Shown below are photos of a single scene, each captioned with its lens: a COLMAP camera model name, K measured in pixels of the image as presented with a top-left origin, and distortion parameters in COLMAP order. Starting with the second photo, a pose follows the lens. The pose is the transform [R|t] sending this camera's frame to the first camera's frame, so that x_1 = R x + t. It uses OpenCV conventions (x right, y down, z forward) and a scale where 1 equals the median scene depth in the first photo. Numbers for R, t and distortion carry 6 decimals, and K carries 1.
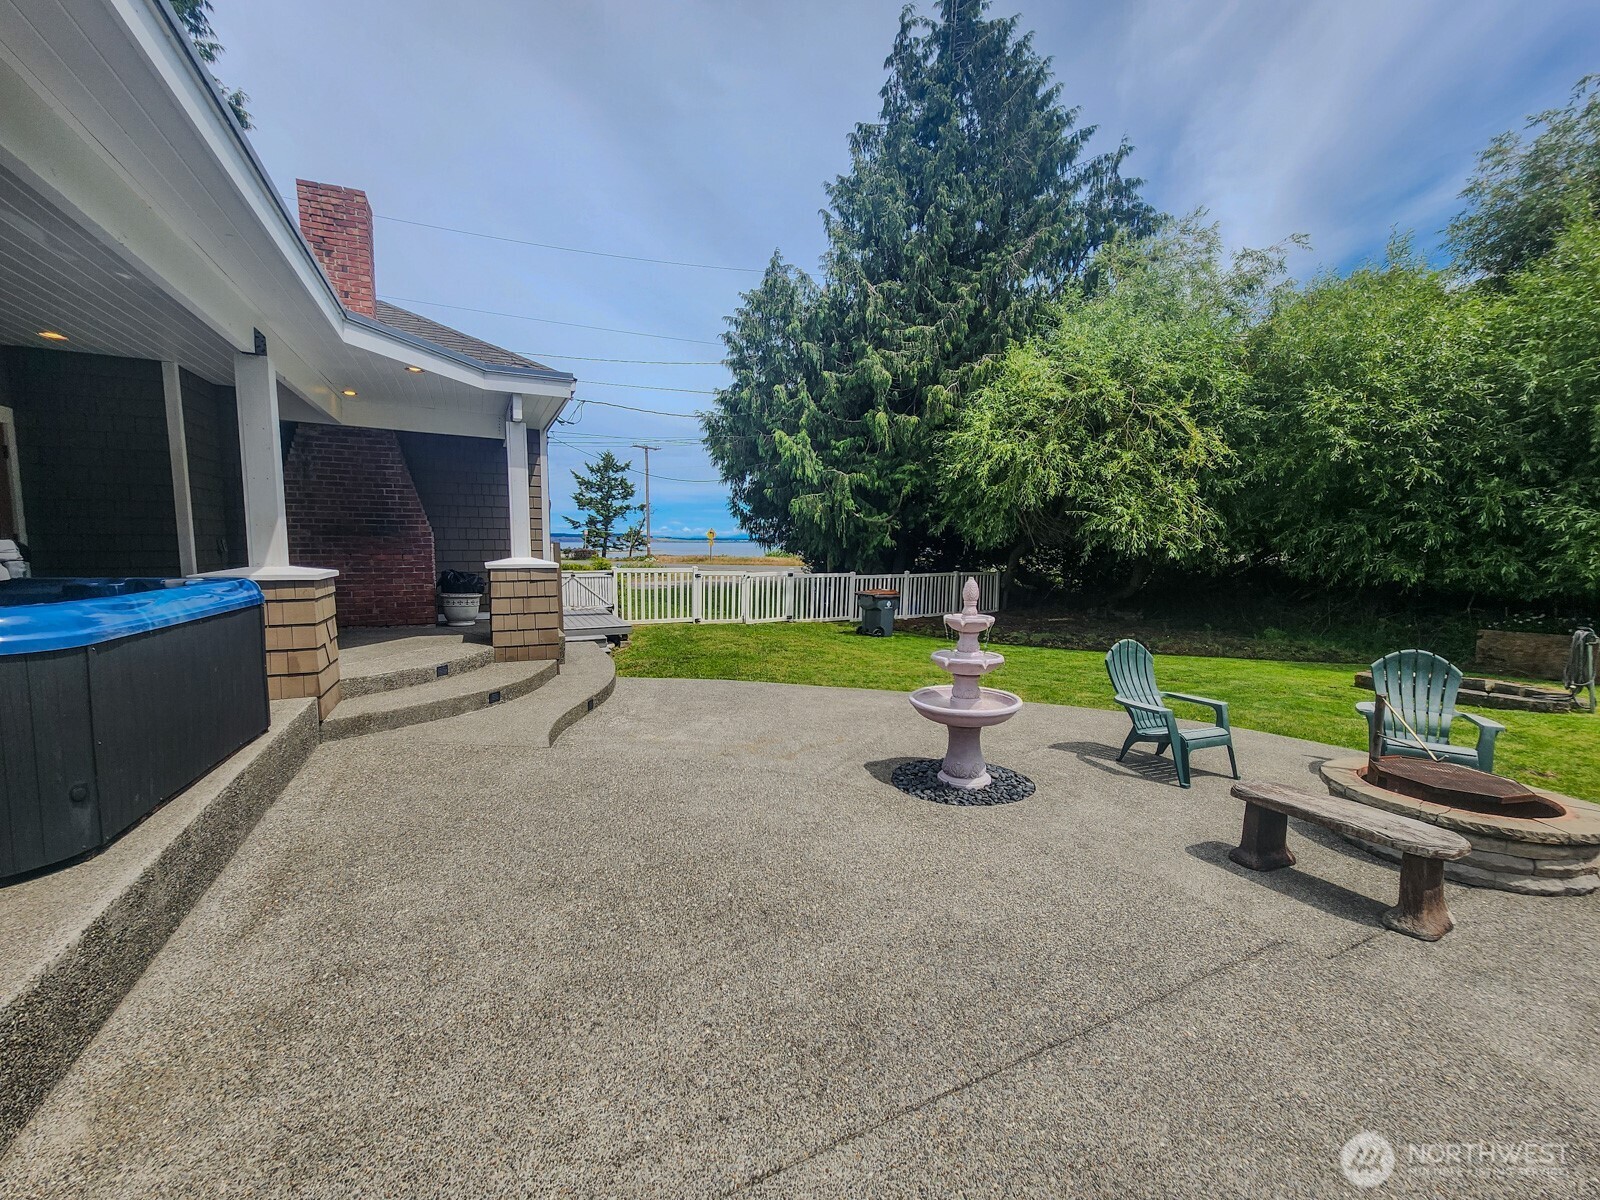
lens RADIAL K [[656.4, 0, 807.6], [0, 656.4, 603.1], [0, 0, 1]] dist [-0.002326, -0.000015]
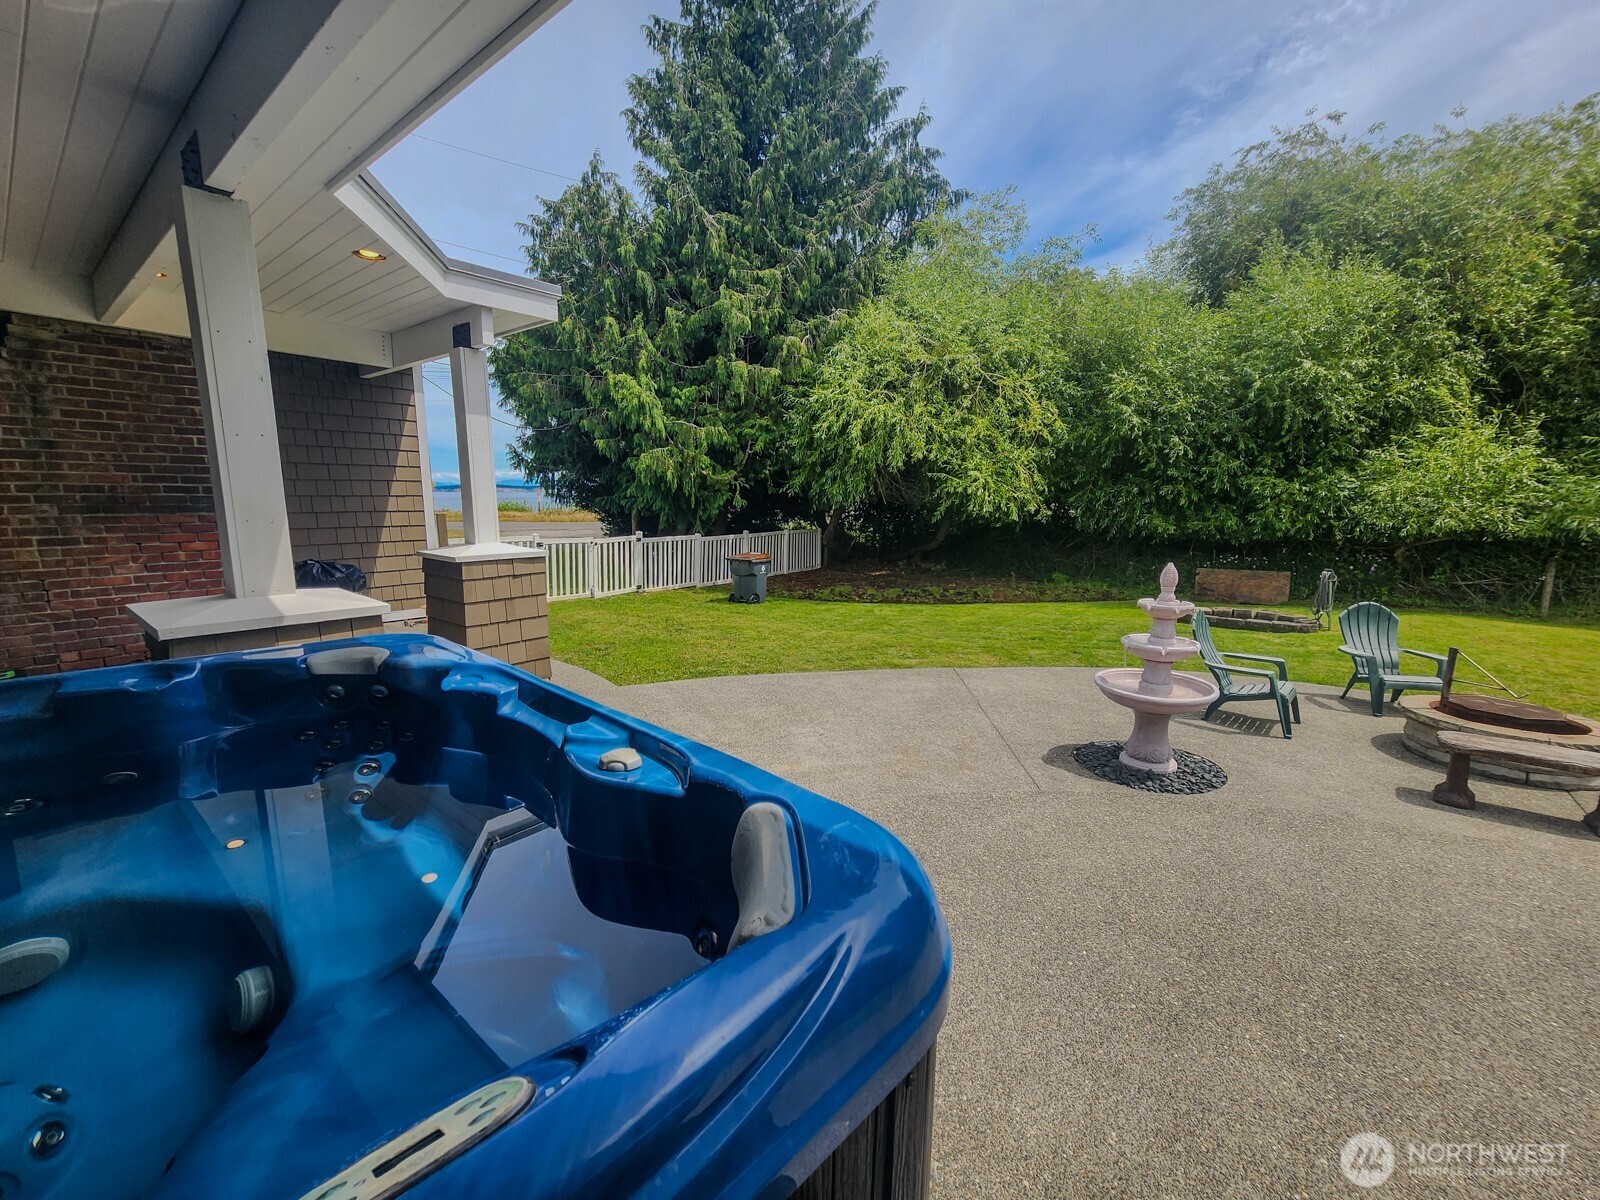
lens RADIAL K [[656.4, 0, 793.9], [0, 656.4, 605.3], [0, 0, 1]] dist [-0.002326, -0.000015]
pose [[0.913757, -0.068977, 0.400363, -0.250071], [0.036686, 0.995465, 0.087775, -0.031116], [-0.404602, -0.065517, 0.912143, 0.122661]]
